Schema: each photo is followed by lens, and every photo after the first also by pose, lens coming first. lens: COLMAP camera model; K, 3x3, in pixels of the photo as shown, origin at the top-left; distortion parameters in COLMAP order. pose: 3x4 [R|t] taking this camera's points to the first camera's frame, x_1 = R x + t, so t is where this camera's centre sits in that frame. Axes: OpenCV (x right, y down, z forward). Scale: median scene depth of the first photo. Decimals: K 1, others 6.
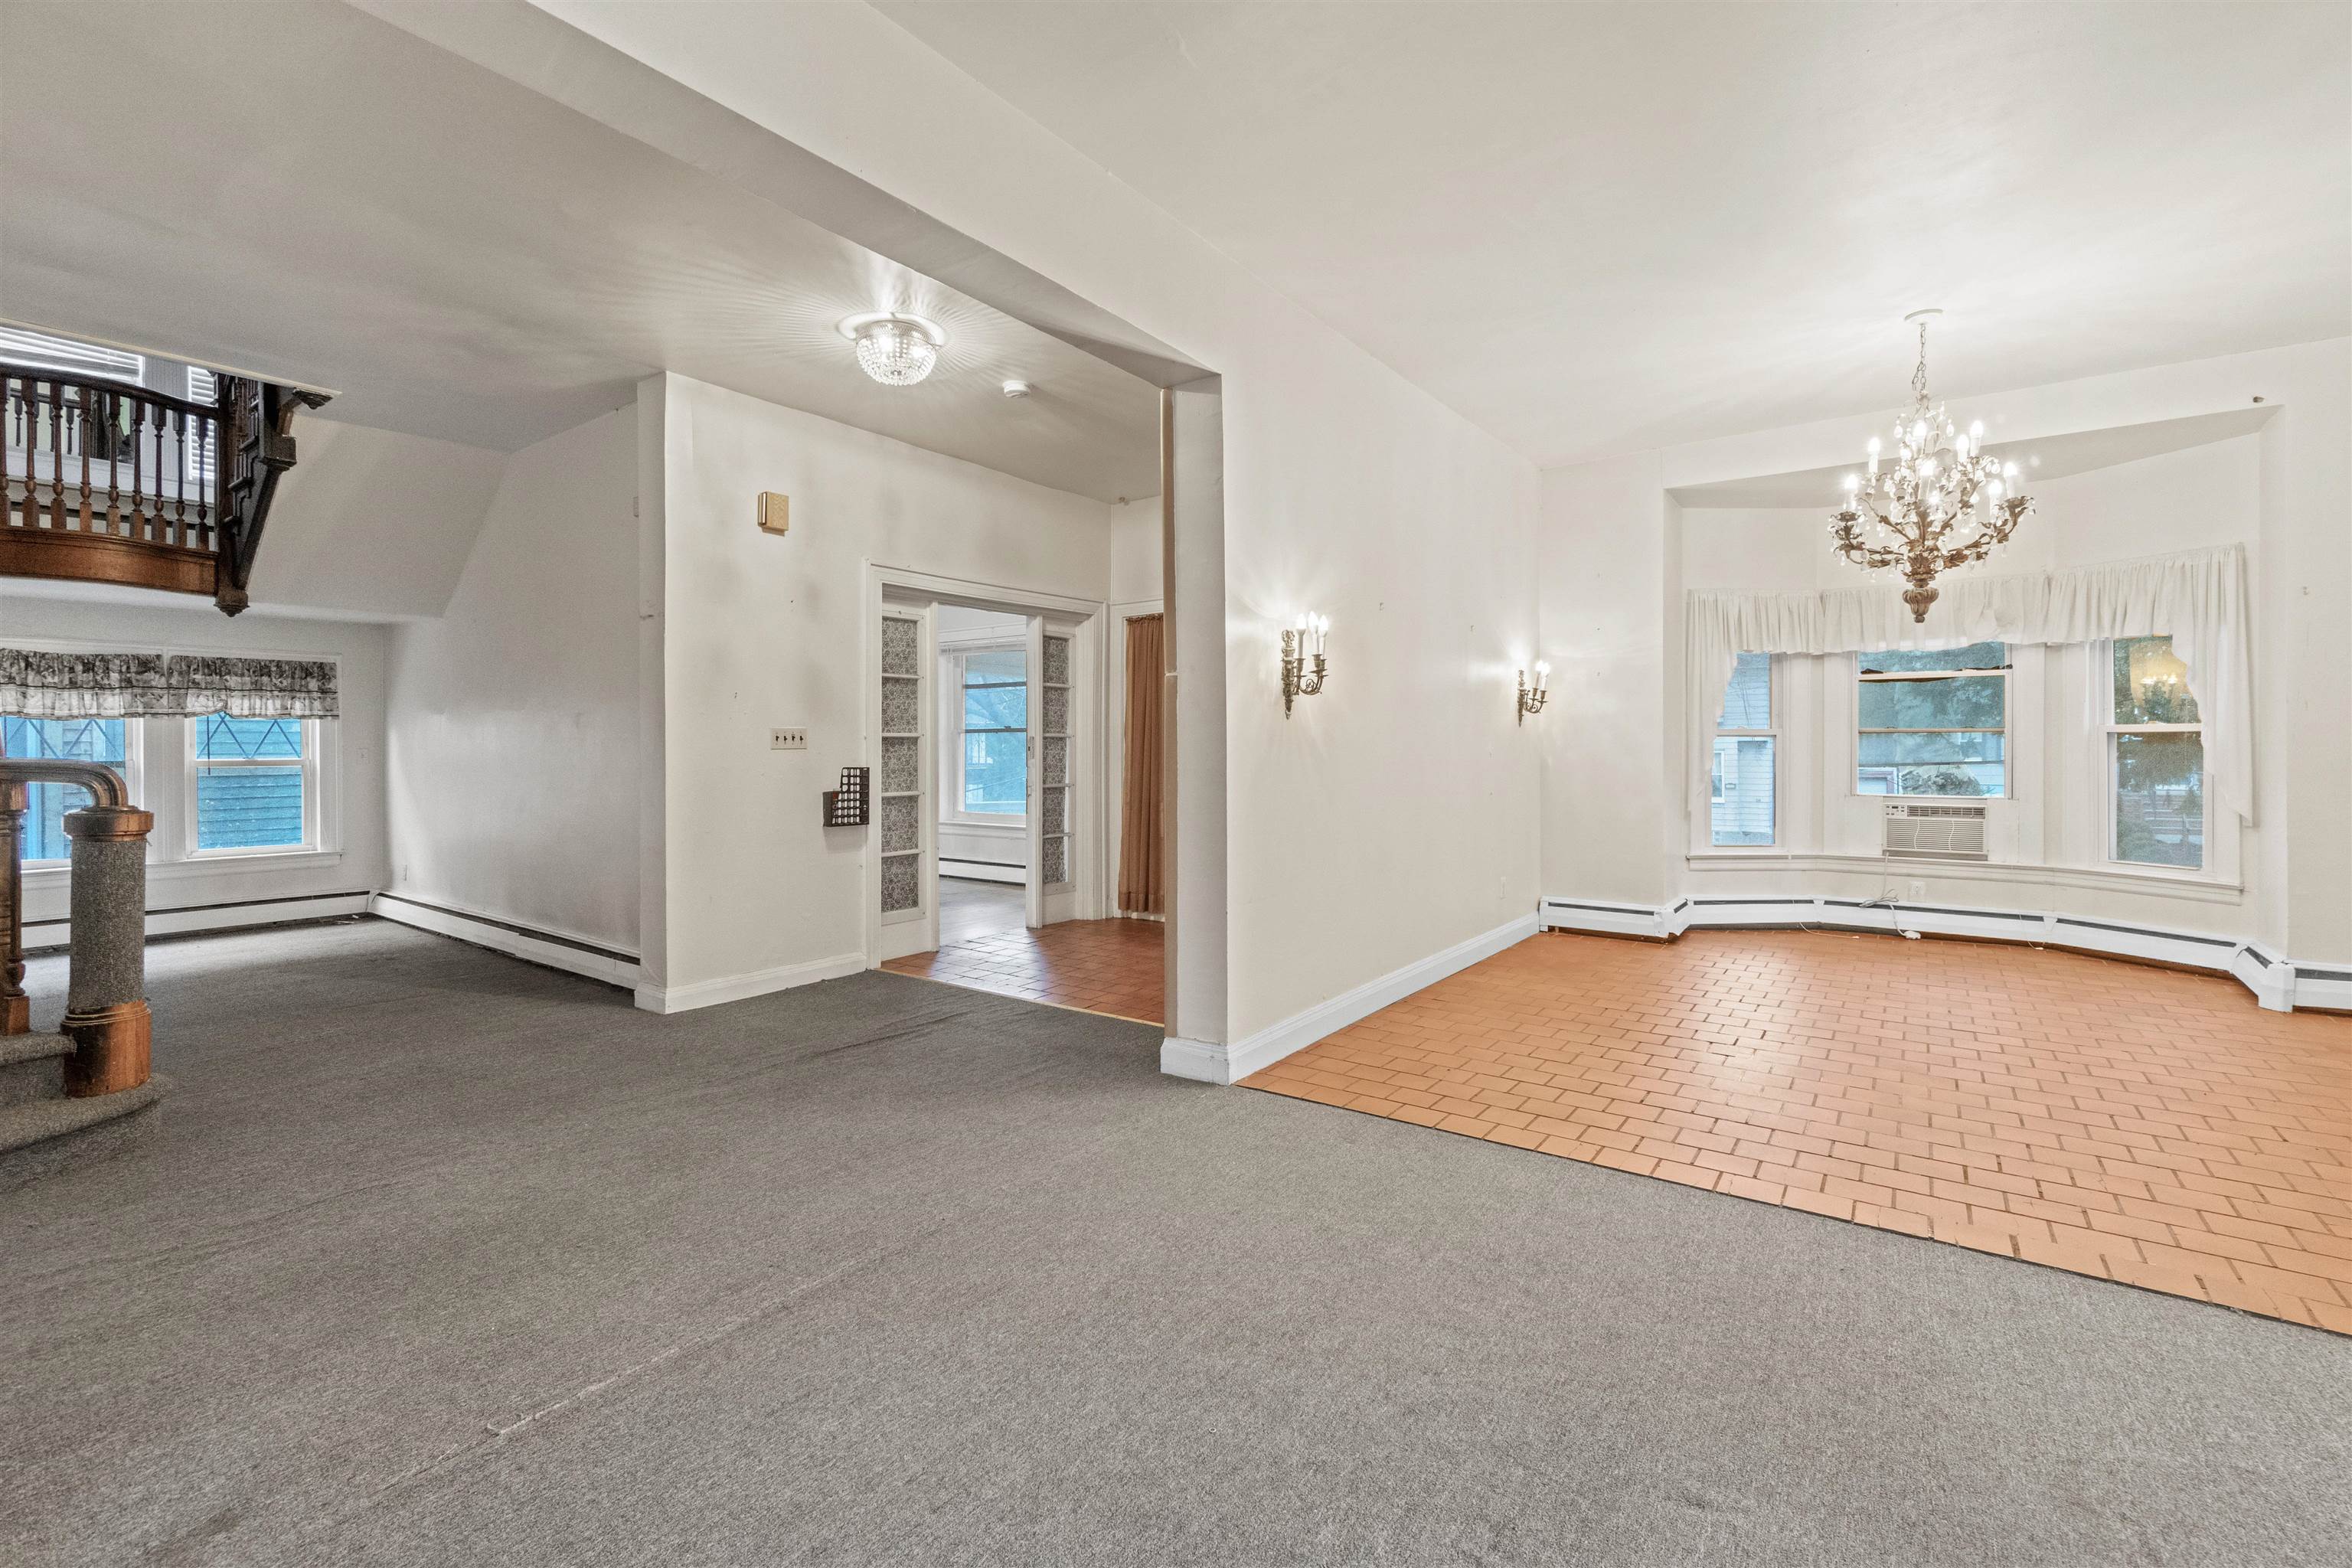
lens RADIAL K [[1020.6, 0, 1178.4], [0, 1020.6, 755.4], [0, 0, 1]] dist [0.000900, 0.000792]
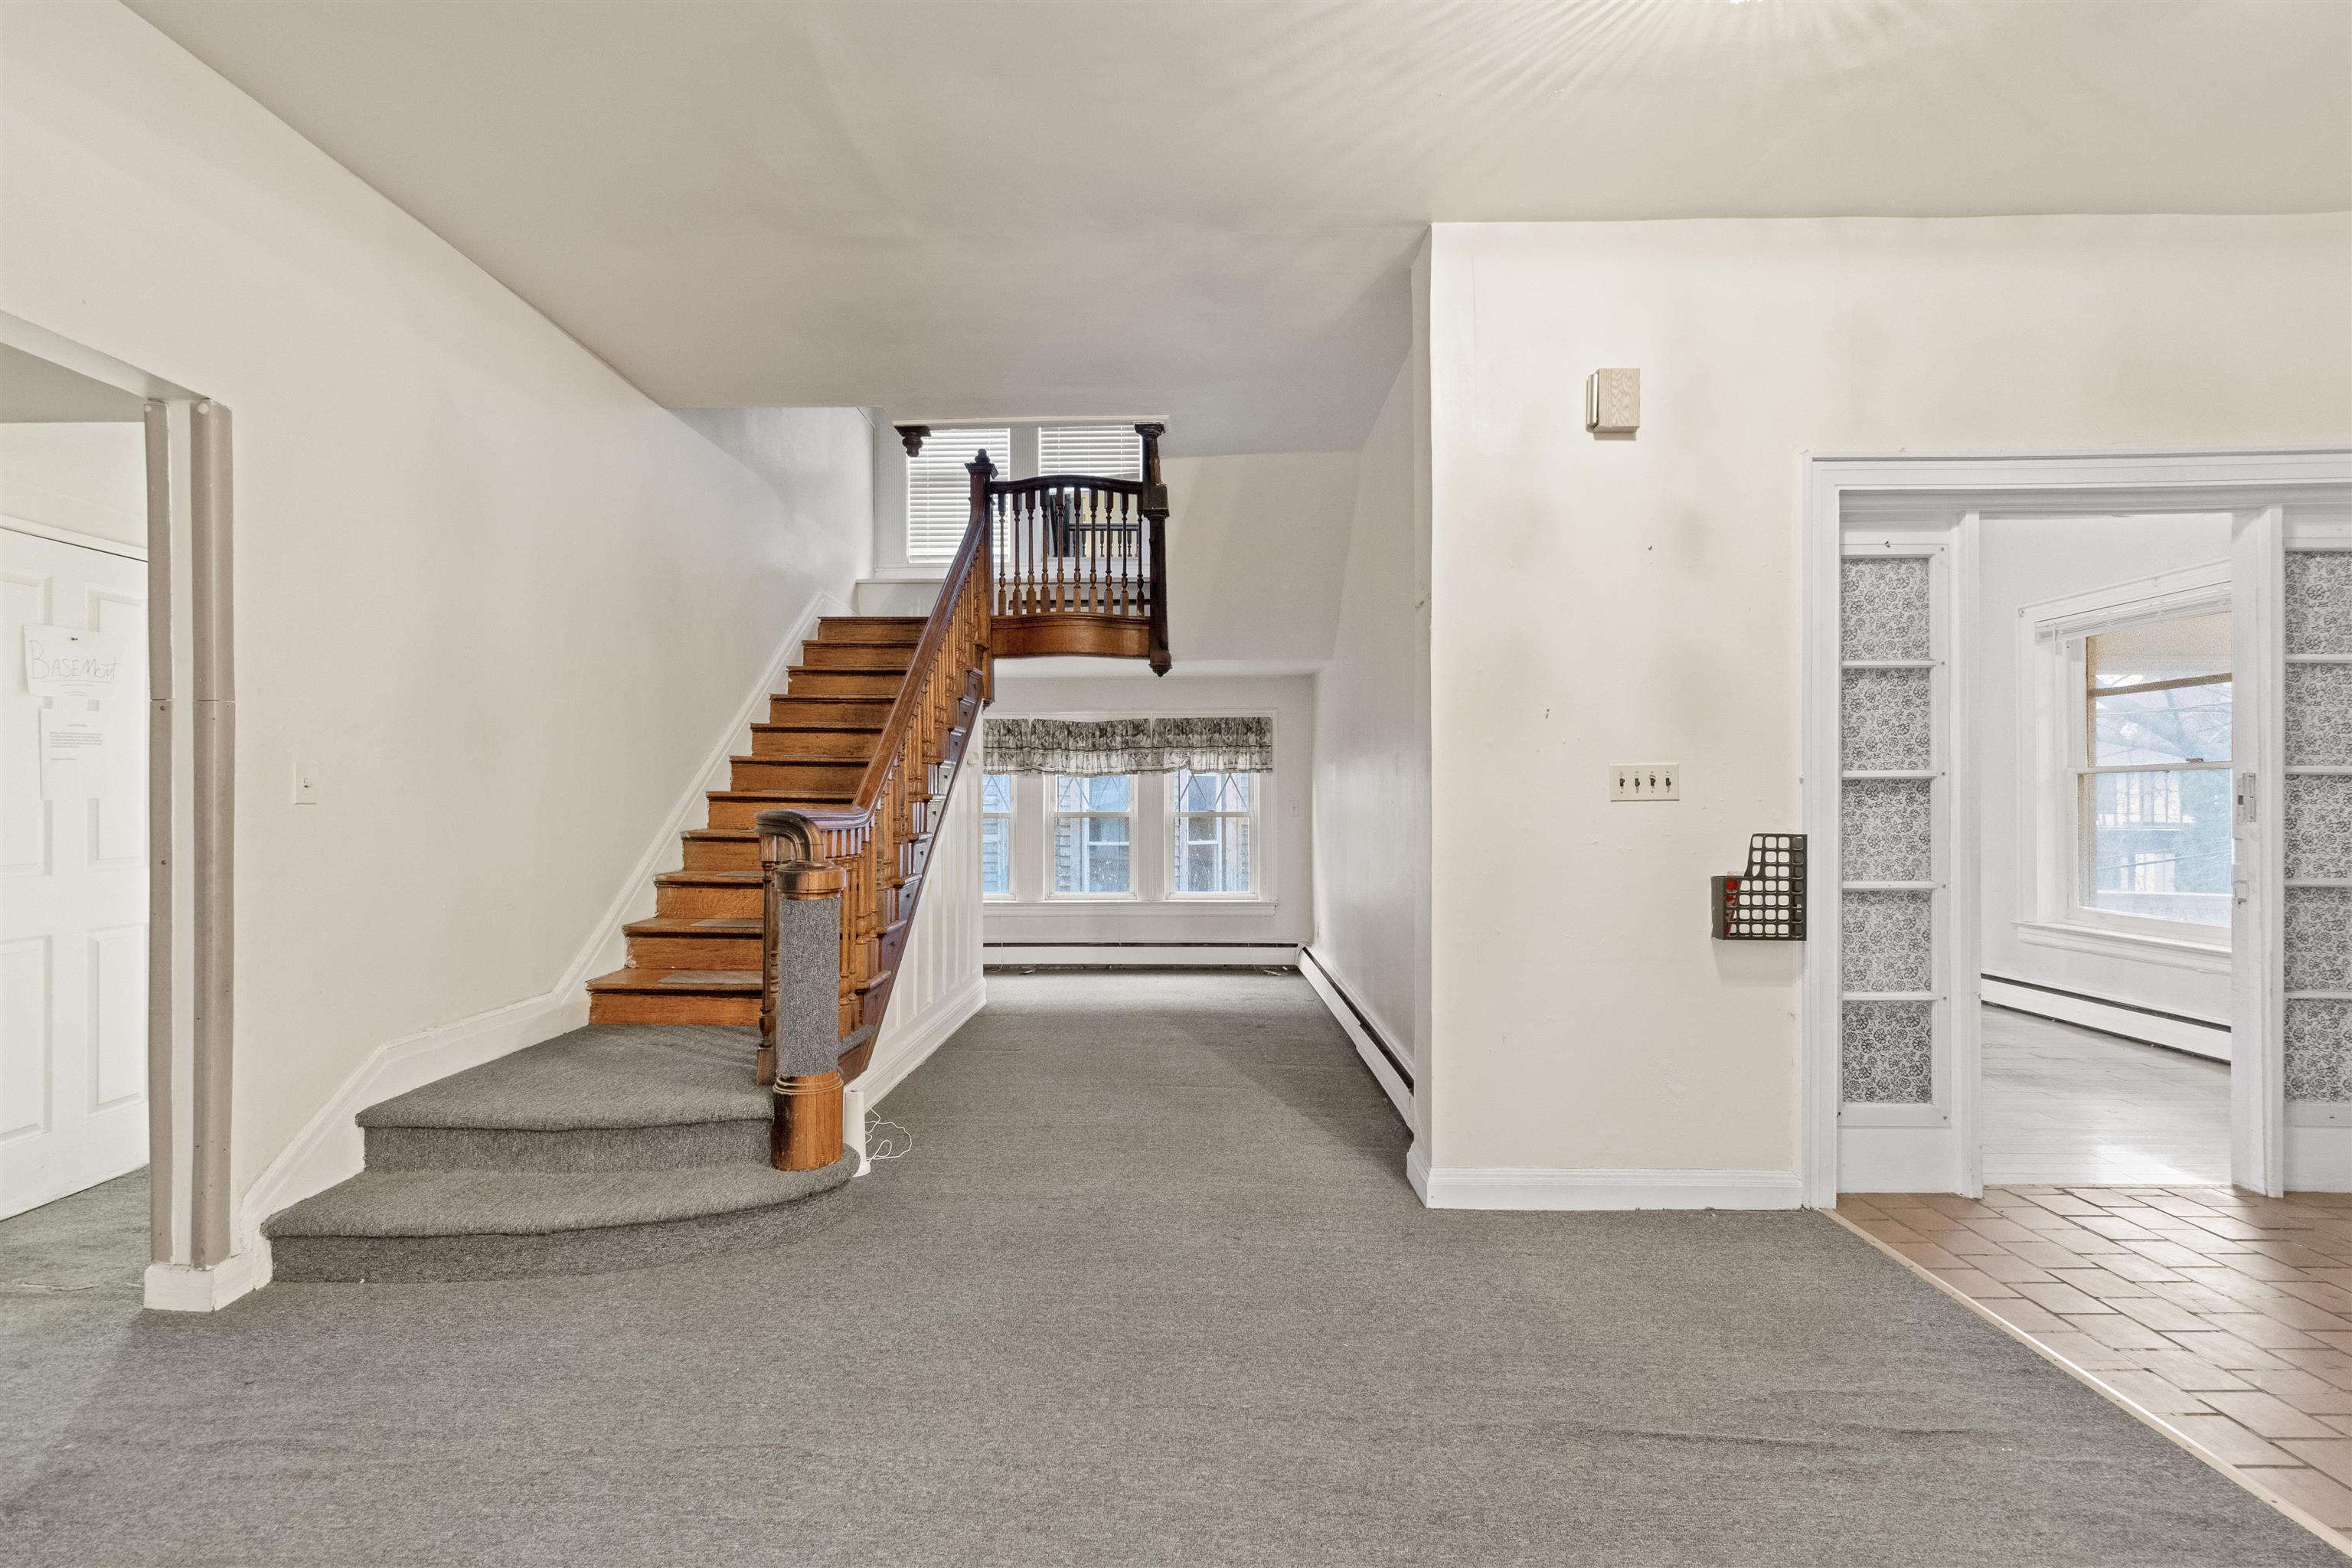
lens RADIAL K [[1020.7, 0, 1172.7], [0, 1020.7, 800.1], [0, 0, 1]] dist [-0.002332, 0.000114]
pose [[0.563576, -0.001869, -0.826062, -0.045117], [-0.005344, 0.999968, -0.005908, -0.001428], [0.826047, 0.007744, 0.563548, 0.404559]]
